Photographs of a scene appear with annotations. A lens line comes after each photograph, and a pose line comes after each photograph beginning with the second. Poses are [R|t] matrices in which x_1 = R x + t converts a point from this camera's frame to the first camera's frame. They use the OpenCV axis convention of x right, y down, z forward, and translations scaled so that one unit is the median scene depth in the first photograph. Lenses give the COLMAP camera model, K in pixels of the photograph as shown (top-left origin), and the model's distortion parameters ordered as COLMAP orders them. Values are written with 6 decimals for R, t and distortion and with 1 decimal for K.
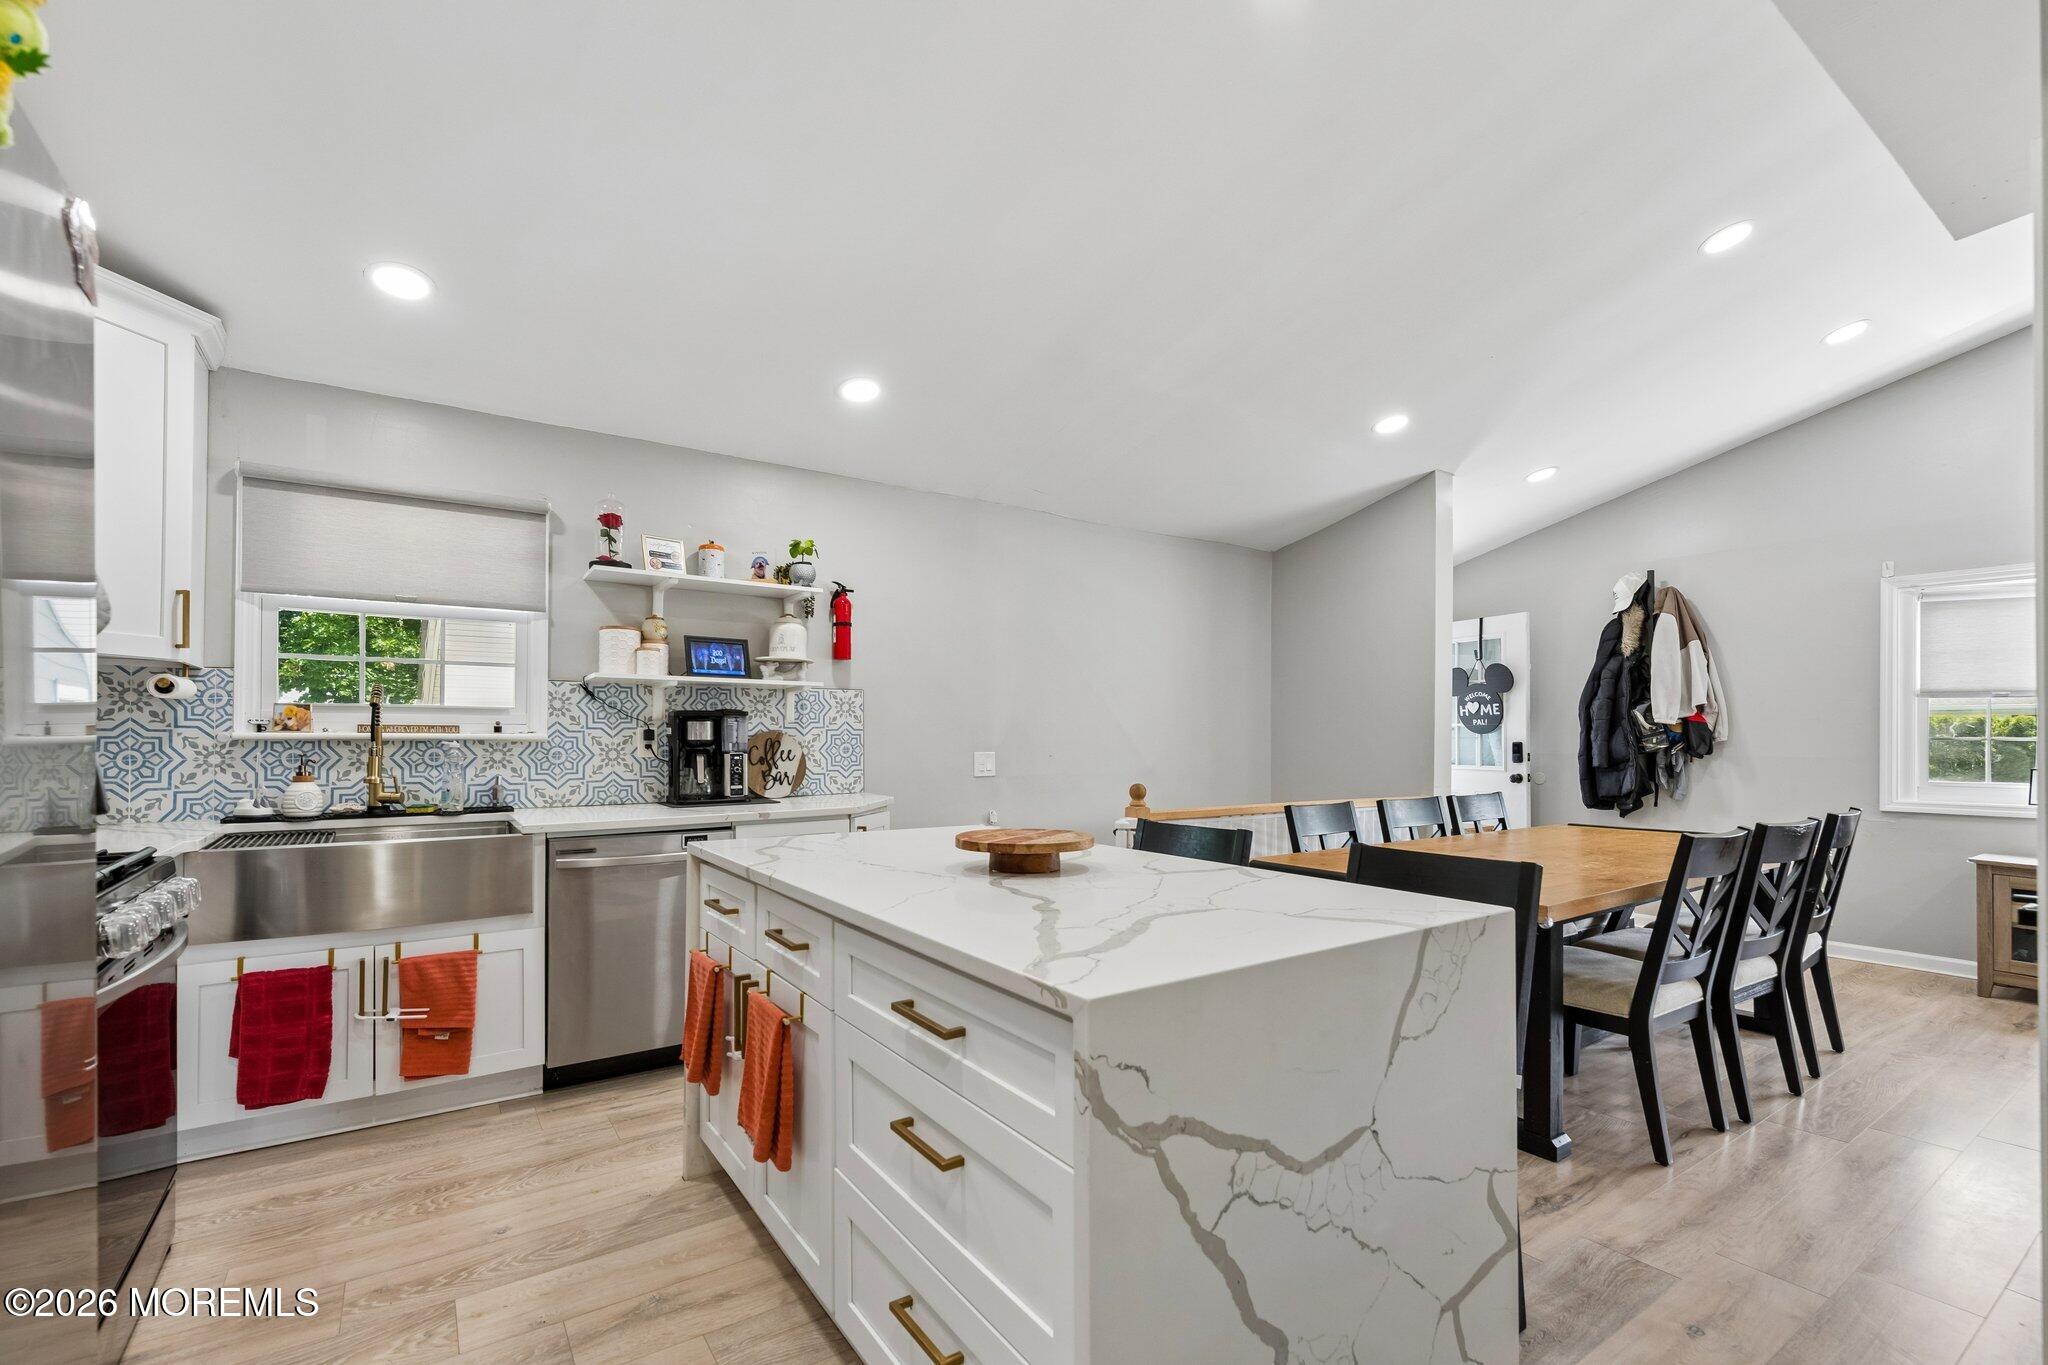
lens RADIAL K [[897.1, 0, 1020.0], [0, 897.1, 733.1], [0, 0, 1]] dist [0.001435, -0.000033]
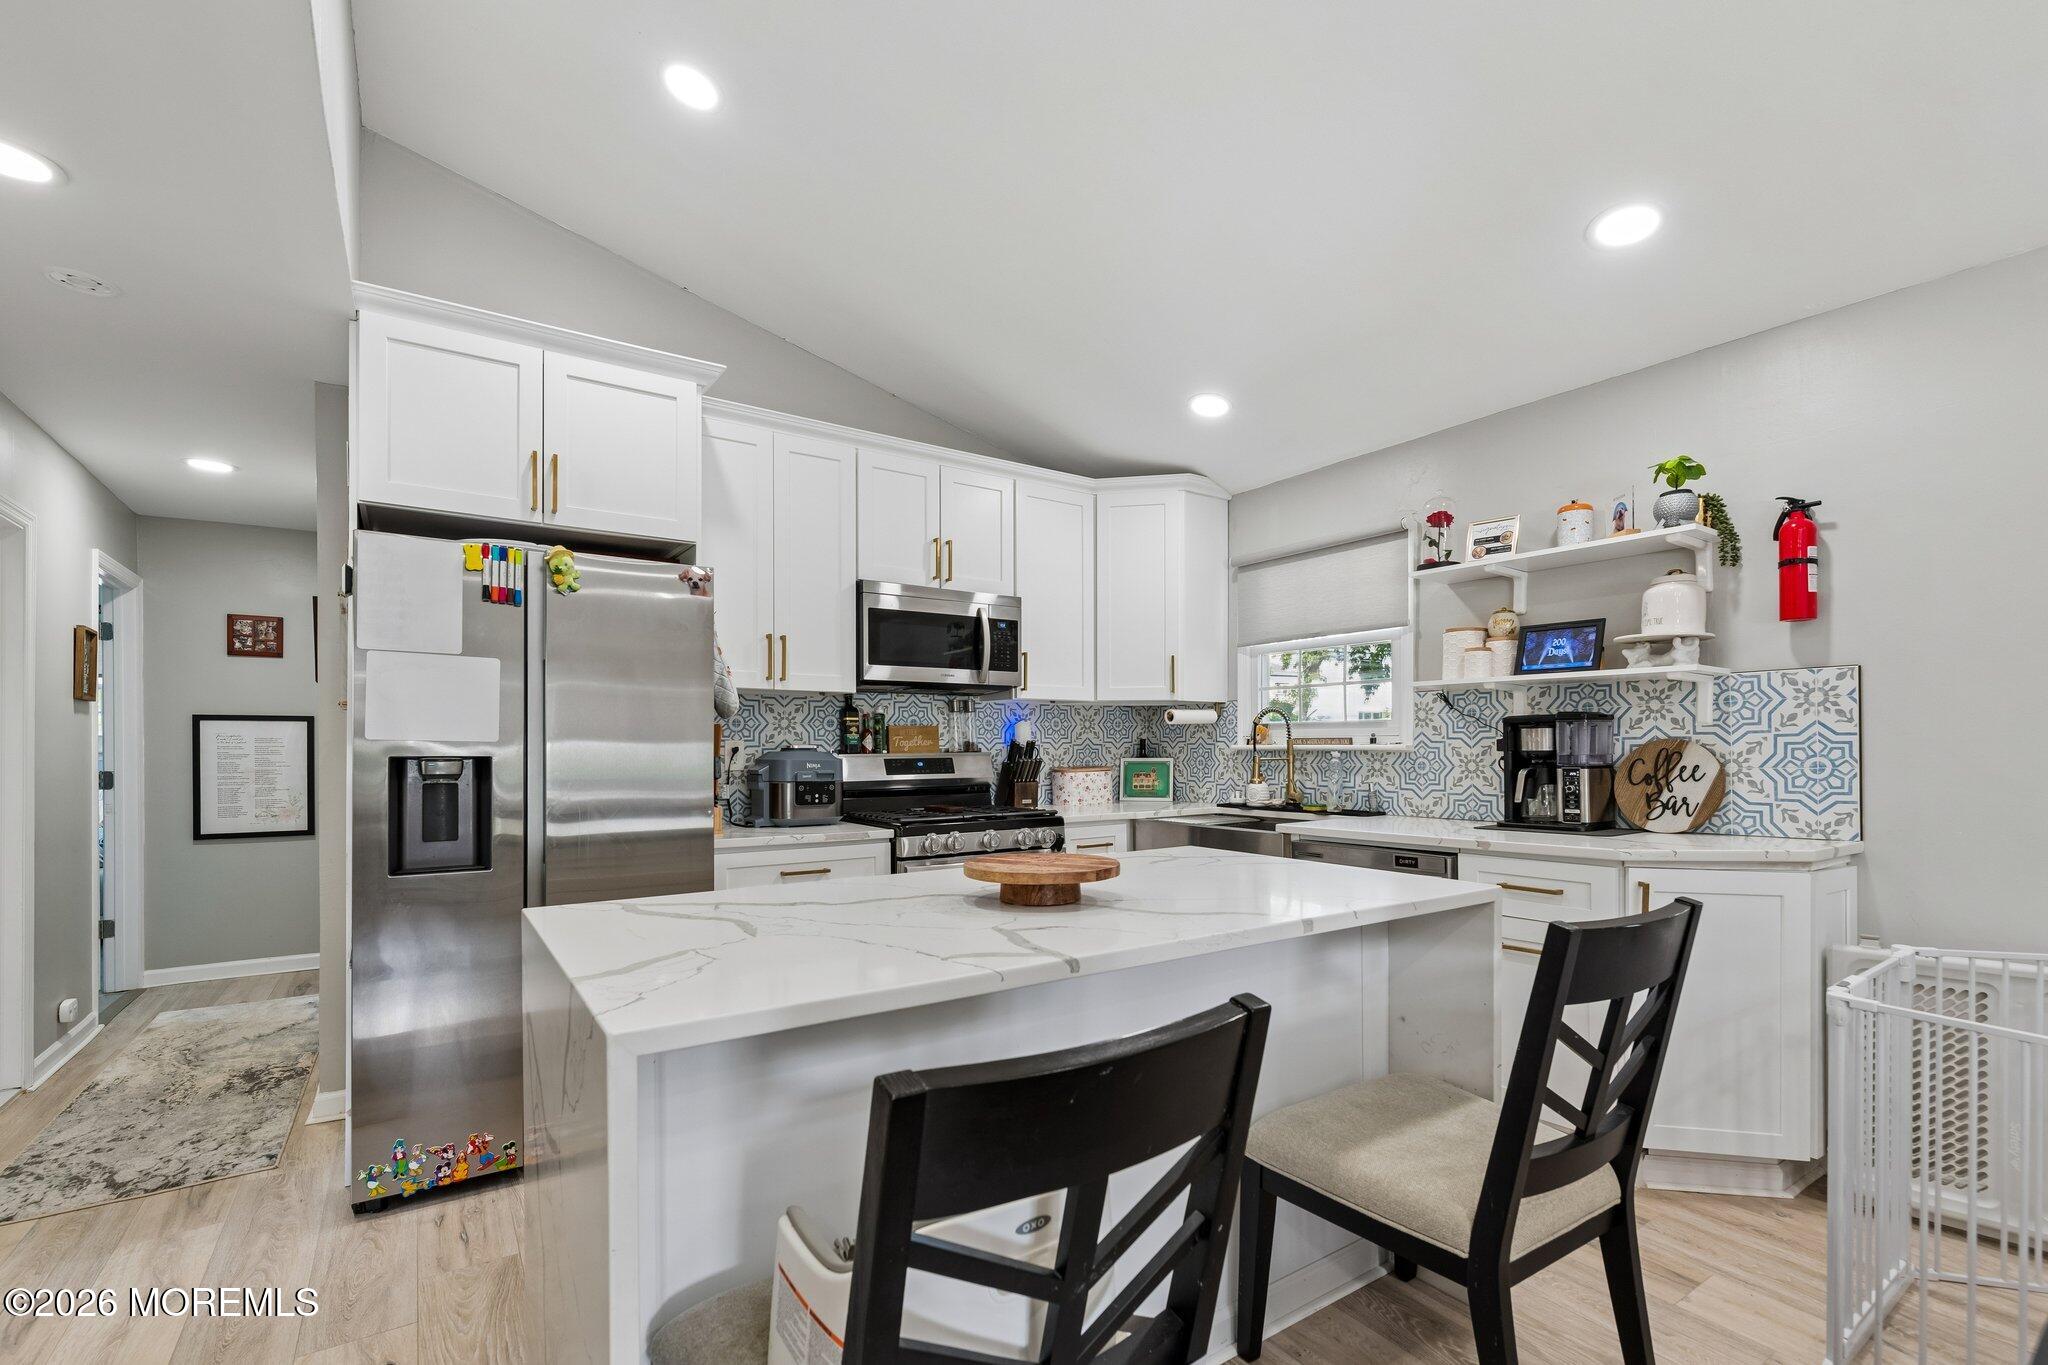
lens RADIAL K [[908.1, 0, 1017.1], [0, 908.1, 747.2], [0, 0, 1]] dist [0.000176, -0.000744]
pose [[-0.008343, -0.002353, -0.999962, 0.458953], [0.007240, 0.999971, -0.002413, 0.002779], [0.999939, -0.007260, -0.008326, 0.505292]]
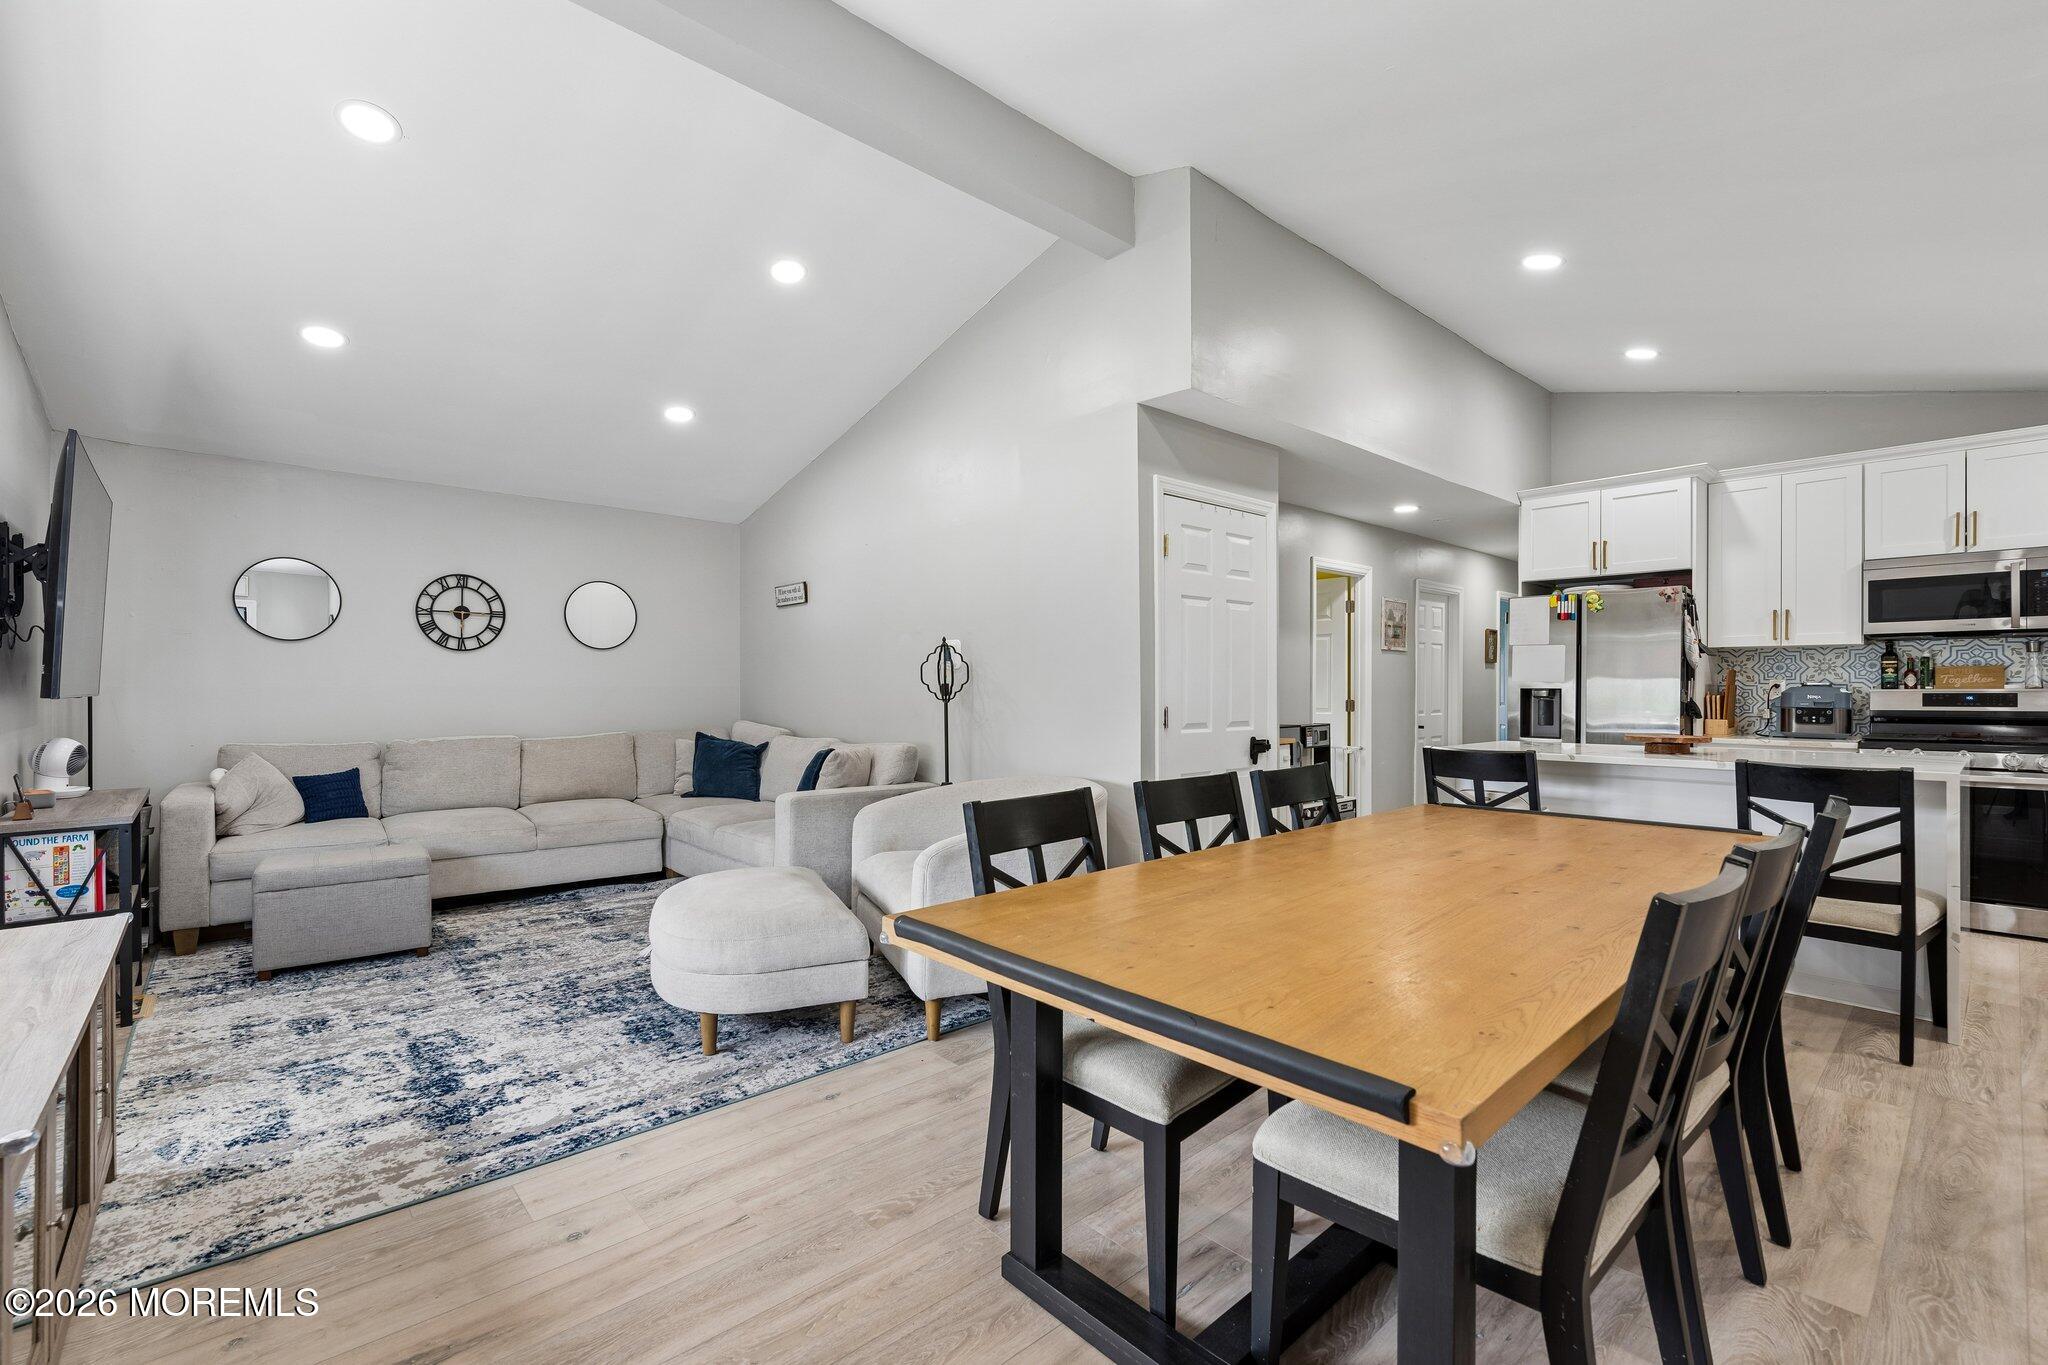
lens RADIAL K [[879.7, 0, 1018.0], [0, 879.7, 687.3], [0, 0, 1]] dist [-0.000179, -0.000206]
pose [[-0.991491, 0.001783, -0.130165, 0.865791], [0.002341, 0.999989, -0.004136, 0.006070], [0.130156, -0.004405, -0.991484, 1.418458]]
